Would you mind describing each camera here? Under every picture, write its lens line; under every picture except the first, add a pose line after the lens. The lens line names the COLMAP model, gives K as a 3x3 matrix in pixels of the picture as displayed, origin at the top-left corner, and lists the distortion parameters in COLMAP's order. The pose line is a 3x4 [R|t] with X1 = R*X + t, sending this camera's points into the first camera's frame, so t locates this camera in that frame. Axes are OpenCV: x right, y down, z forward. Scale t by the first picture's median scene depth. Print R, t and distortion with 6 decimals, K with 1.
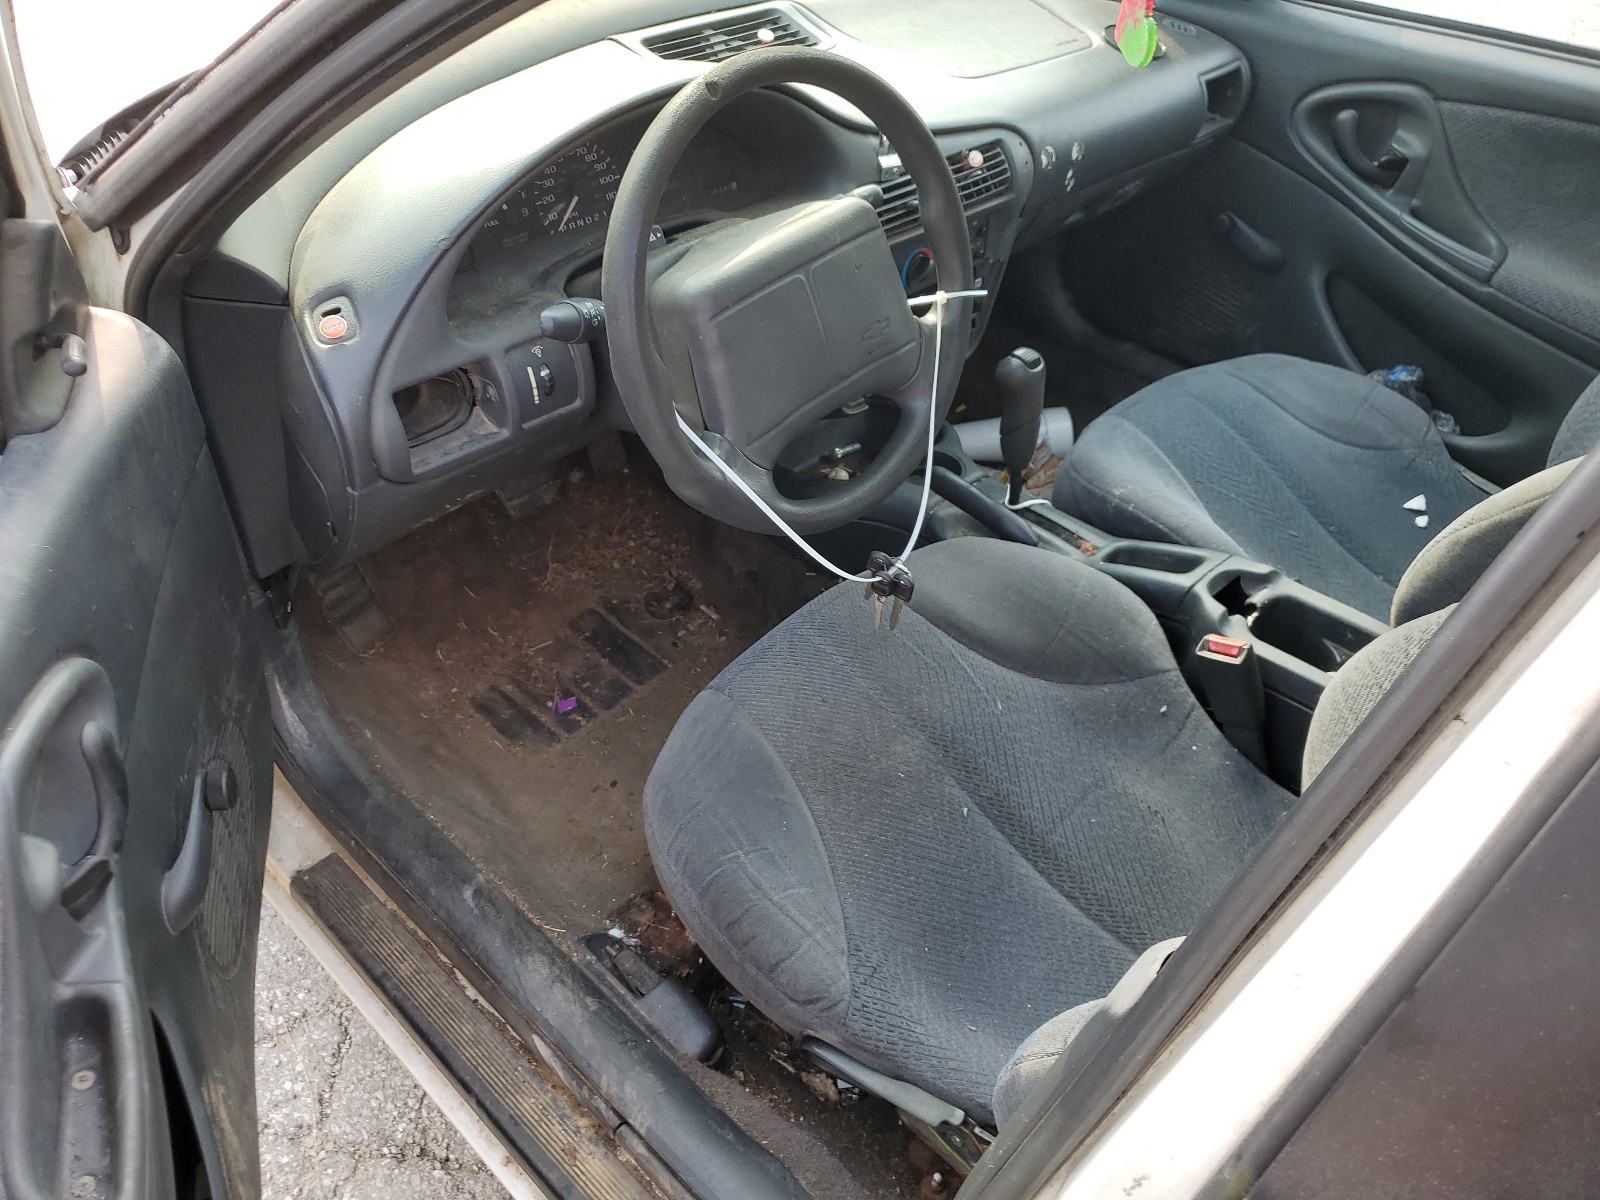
lens RADIAL K [[1180.4, 0, 781.8], [0, 1180.4, 600.0], [0, 0, 1]] dist [-0.002248, -0.025666]
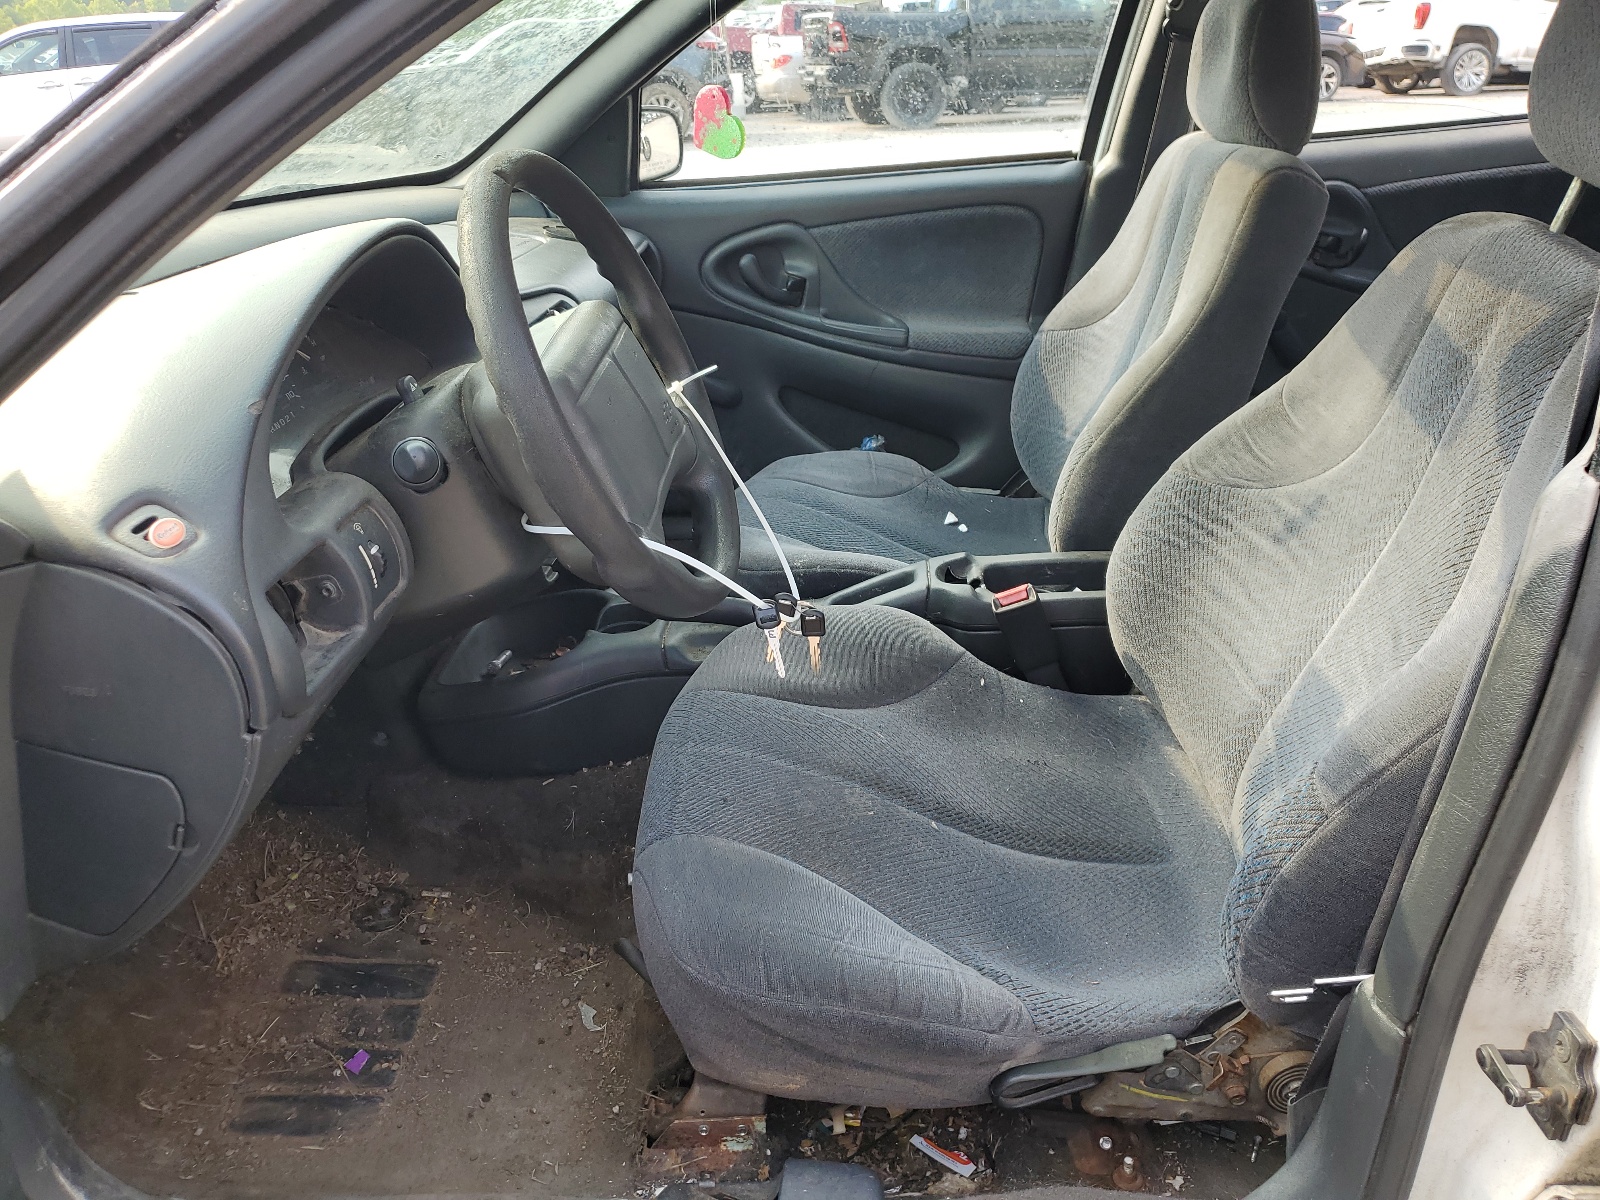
lens RADIAL K [[1180.4, 0, 781.8], [0, 1180.4, 600.0], [0, 0, 1]] dist [-0.002248, -0.025666]
pose [[0.752988, -0.341504, 0.562480, -0.311600], [0.480669, 0.869232, -0.115723, 0.049381], [-0.449406, 0.357505, 0.818672, 0.132601]]
